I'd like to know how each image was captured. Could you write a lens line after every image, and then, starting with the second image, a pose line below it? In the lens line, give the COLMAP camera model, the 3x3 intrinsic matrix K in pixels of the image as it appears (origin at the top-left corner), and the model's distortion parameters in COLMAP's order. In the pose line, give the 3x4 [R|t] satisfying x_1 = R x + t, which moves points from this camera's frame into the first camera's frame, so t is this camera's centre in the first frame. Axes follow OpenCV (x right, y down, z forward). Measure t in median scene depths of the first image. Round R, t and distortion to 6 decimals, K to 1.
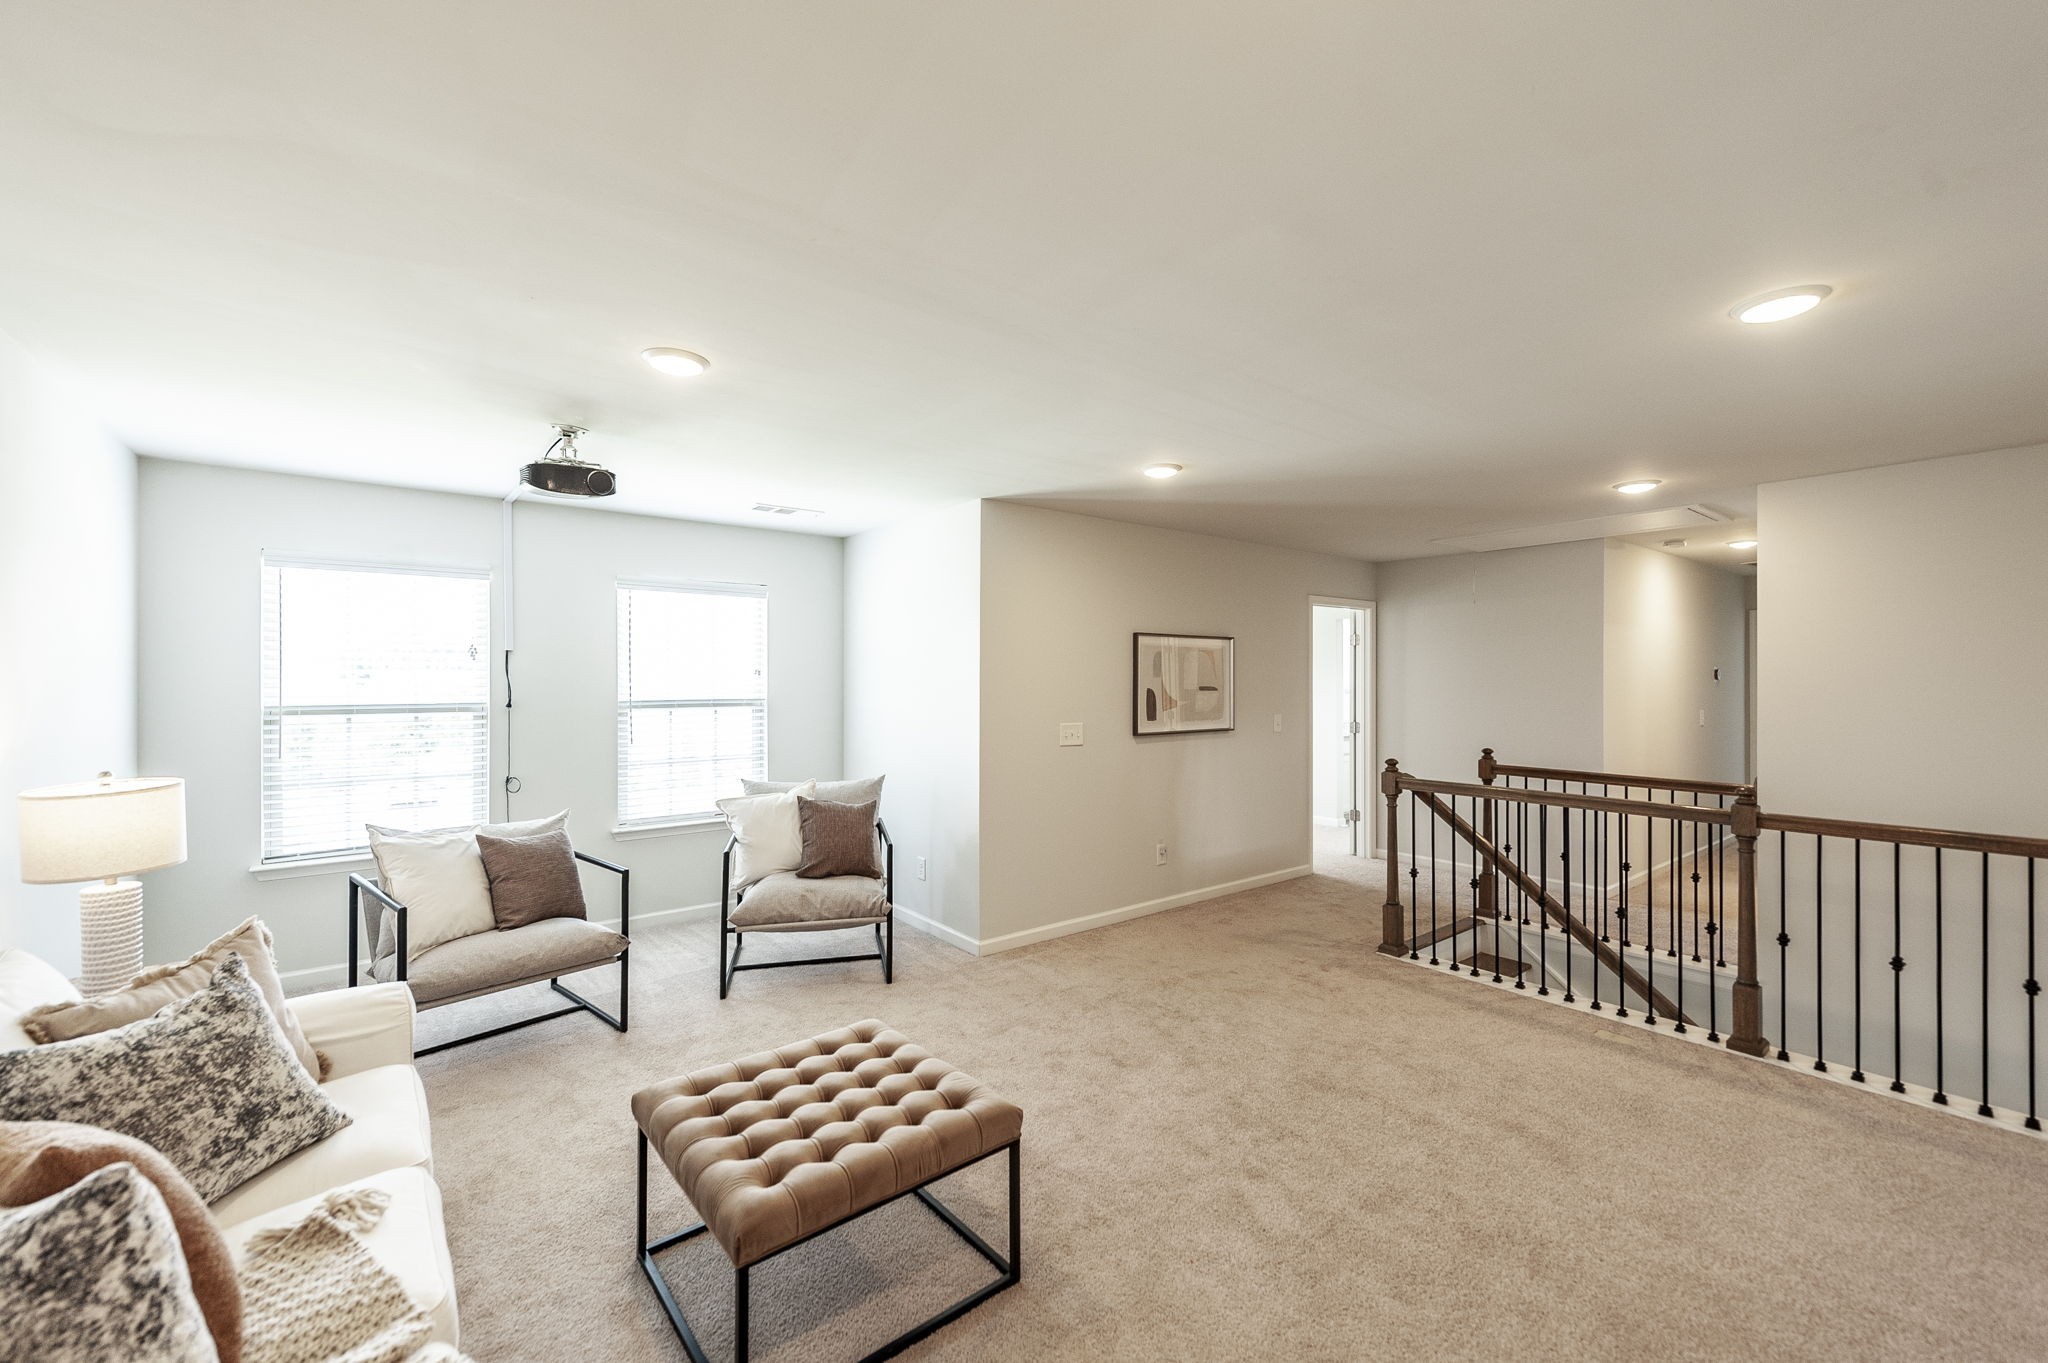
lens RADIAL K [[828.4, 0, 1024.0], [0, 828.4, 681.5], [0, 0, 1]] dist [0.015370, -0.000113]
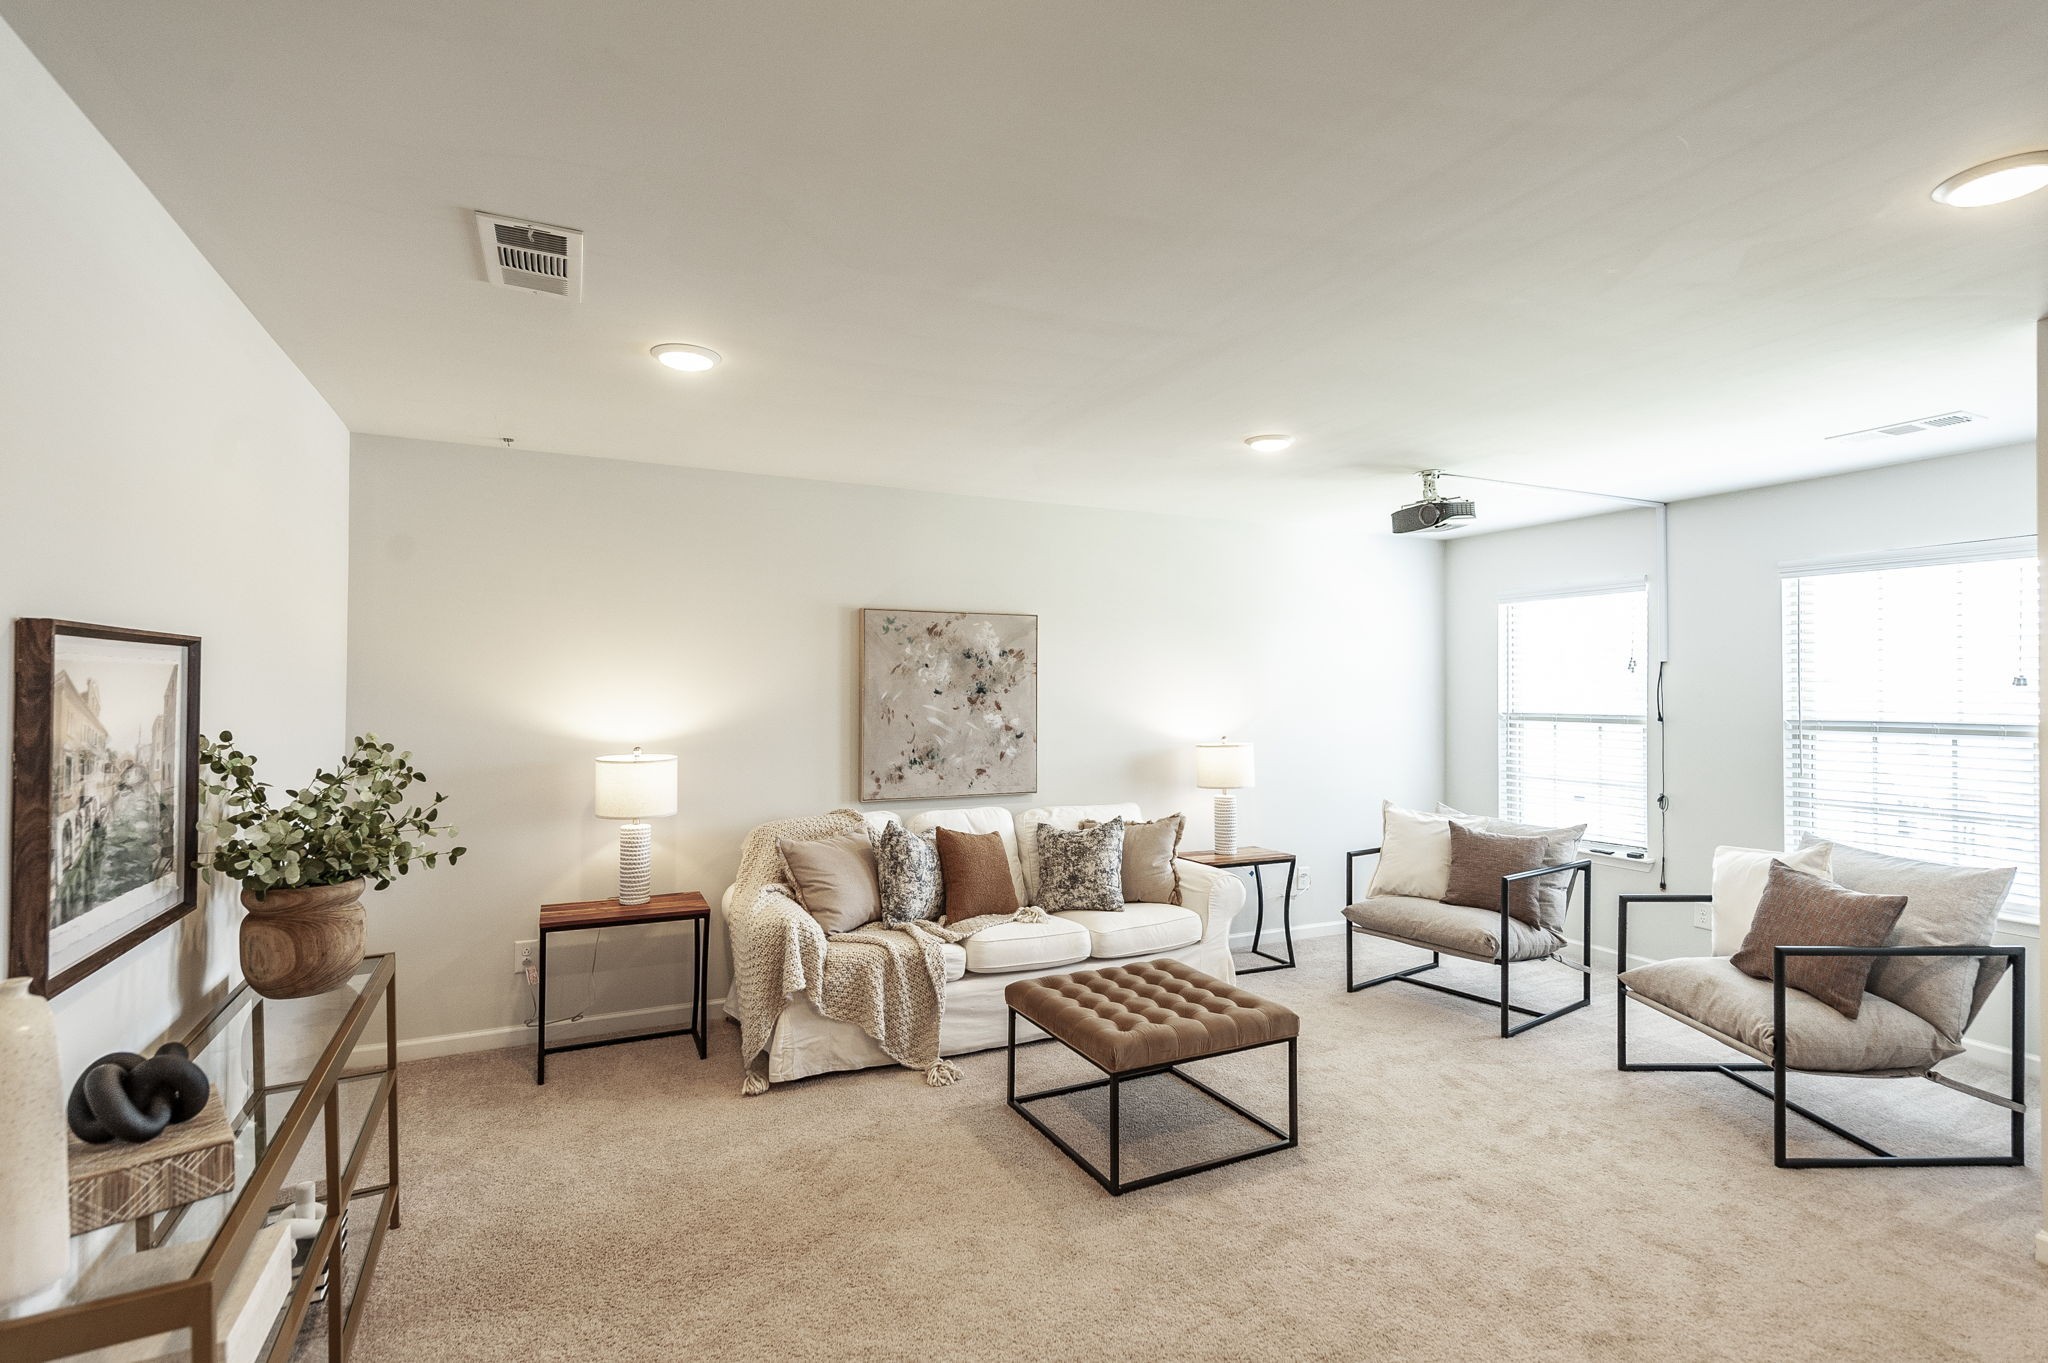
lens RADIAL K [[932.7, 0, 1013.0], [0, 932.7, 677.0], [0, 0, 1]] dist [0.011949, -0.000299]
pose [[-0.214009, -0.016586, -0.976691, 0.630726], [-0.006489, 0.999858, -0.015558, 0.002298], [0.976810, 0.003008, -0.214086, 0.539225]]
